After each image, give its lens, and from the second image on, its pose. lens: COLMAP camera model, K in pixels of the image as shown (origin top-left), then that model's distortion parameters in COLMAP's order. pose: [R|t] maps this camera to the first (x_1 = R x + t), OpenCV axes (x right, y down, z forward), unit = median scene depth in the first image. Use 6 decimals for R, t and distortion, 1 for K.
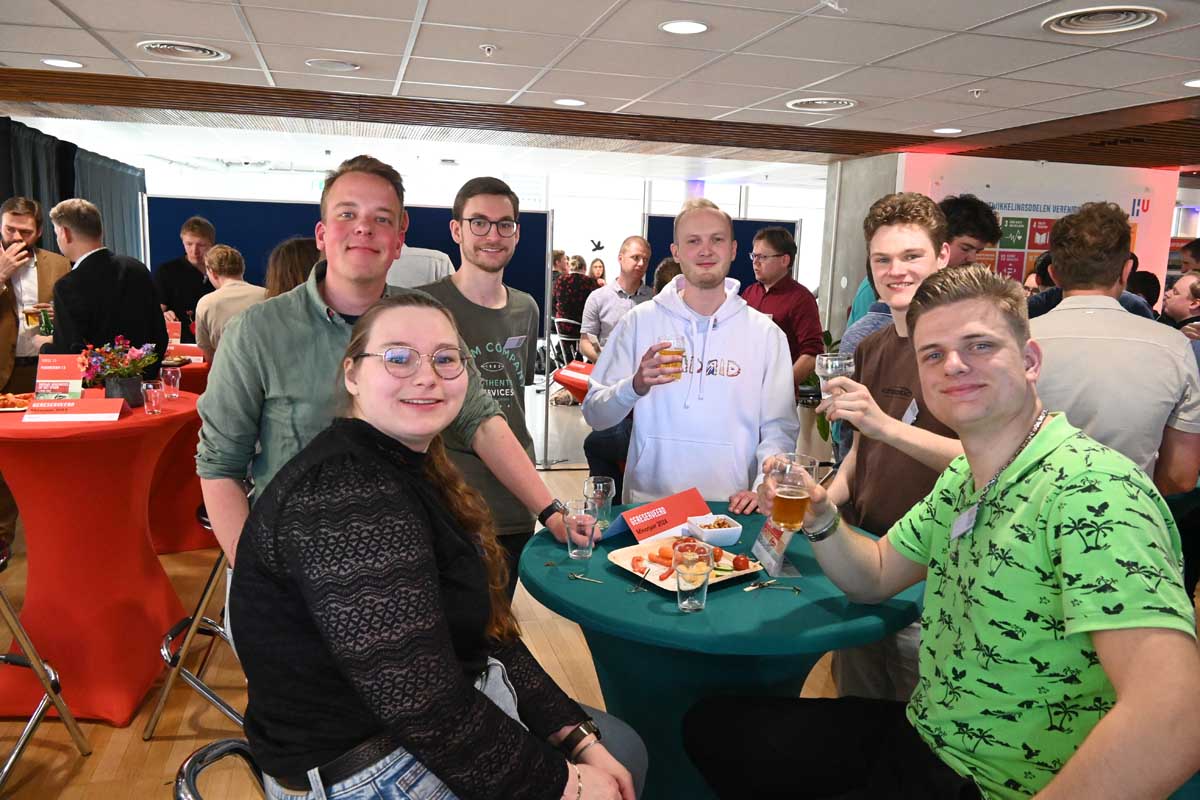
lens RADIAL K [[896.6, 0, 603.7], [0, 896.6, 392.0], [0, 0, 1]] dist [0.016433, -0.020202]
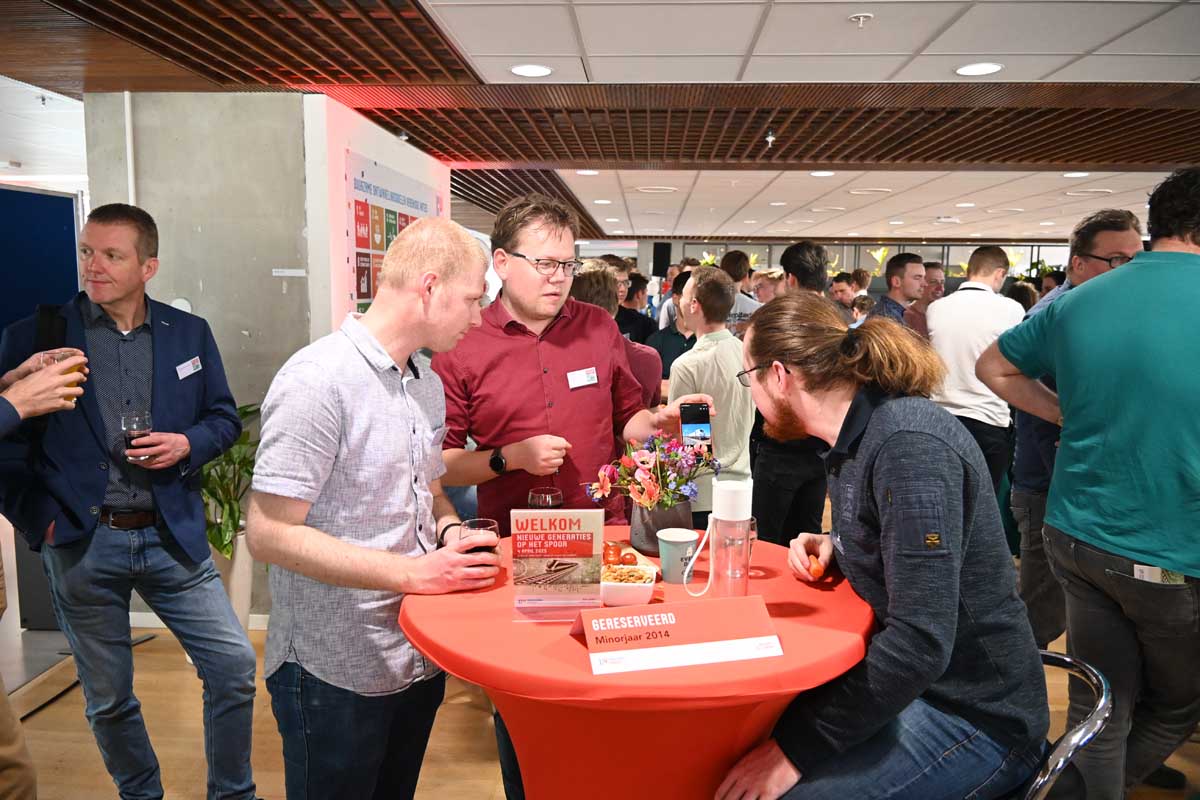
lens RADIAL K [[896.6, 0, 596.3], [0, 896.6, 396.5], [0, 0, 1]] dist [0.016433, -0.020202]
pose [[0.314050, -0.144628, 0.938326, -0.204815], [0.148842, 0.983608, 0.101791, -0.091732], [-0.937667, 0.107695, 0.330429, 0.605986]]
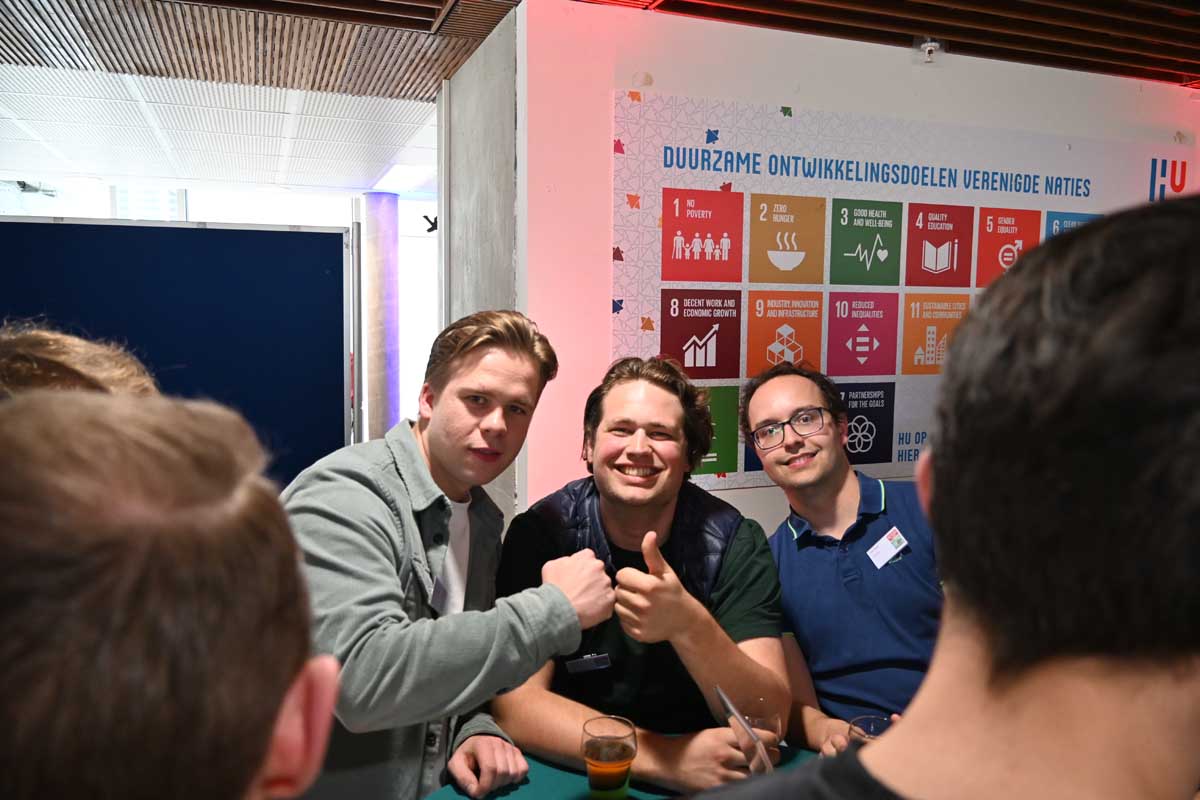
lens RADIAL K [[896.6, 0, 598.5], [0, 896.6, 388.5], [0, 0, 1]] dist [0.016433, -0.020202]
pose [[0.995297, -0.029856, 0.092155, 0.309550], [0.036114, 0.997099, -0.067003, -0.096134], [-0.089887, 0.070016, 0.993488, 0.645399]]
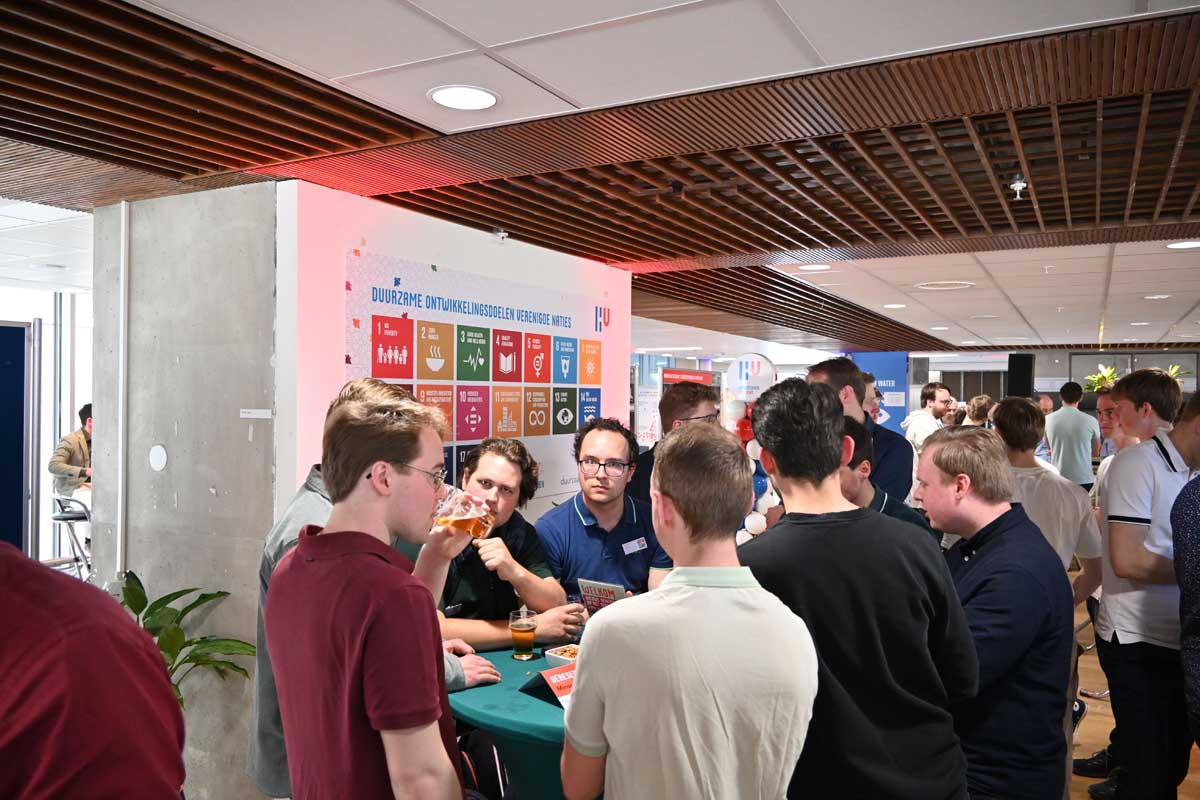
lens RADIAL K [[896.6, 0, 597.1], [0, 896.6, 399.5], [0, 0, 1]] dist [0.016433, -0.020202]
pose [[0.698008, -0.029195, 0.715495, 0.103134], [0.127277, 0.988317, -0.083840, -0.089908], [-0.704688, 0.149587, 0.693569, 0.552052]]
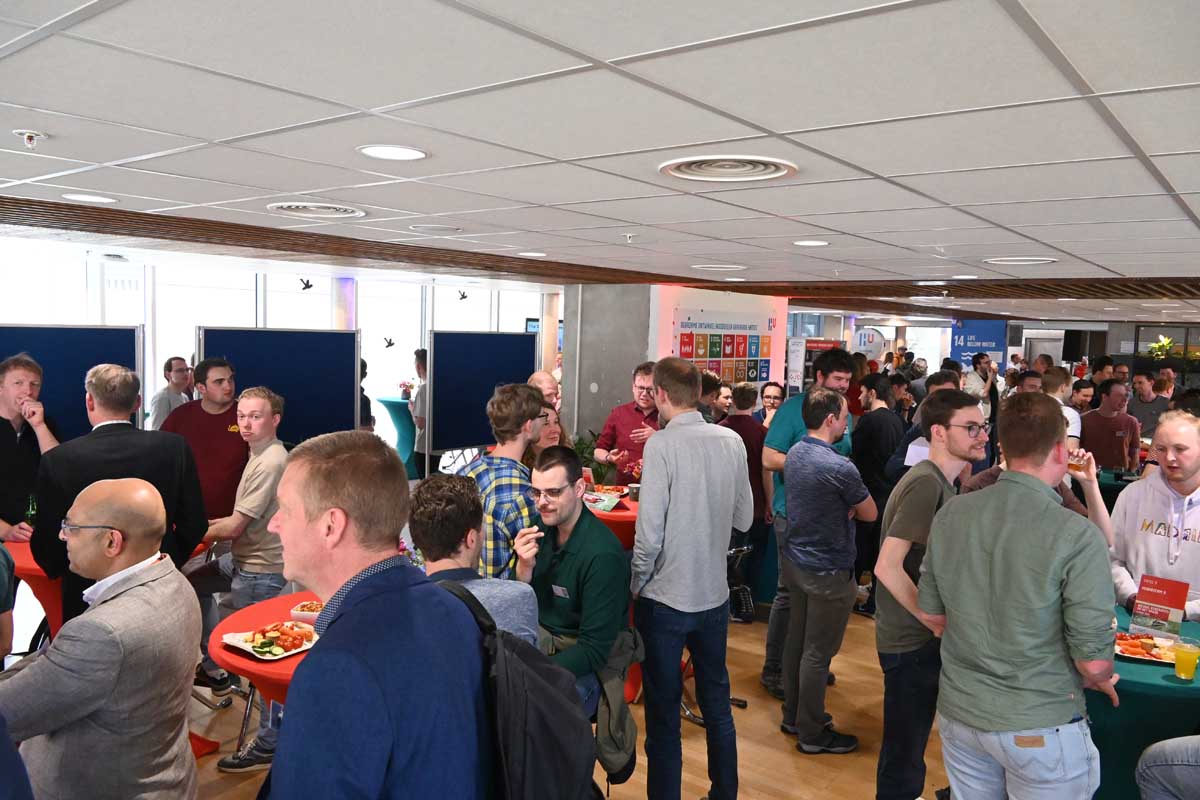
lens RADIAL K [[896.6, 0, 605.5], [0, 896.6, 396.4], [0, 0, 1]] dist [0.016433, -0.020202]
pose [[0.804139, -0.050848, 0.592263, -0.433195], [0.086293, 0.995766, -0.031673, -0.077122], [-0.588145, 0.076578, 0.805122, 0.062008]]
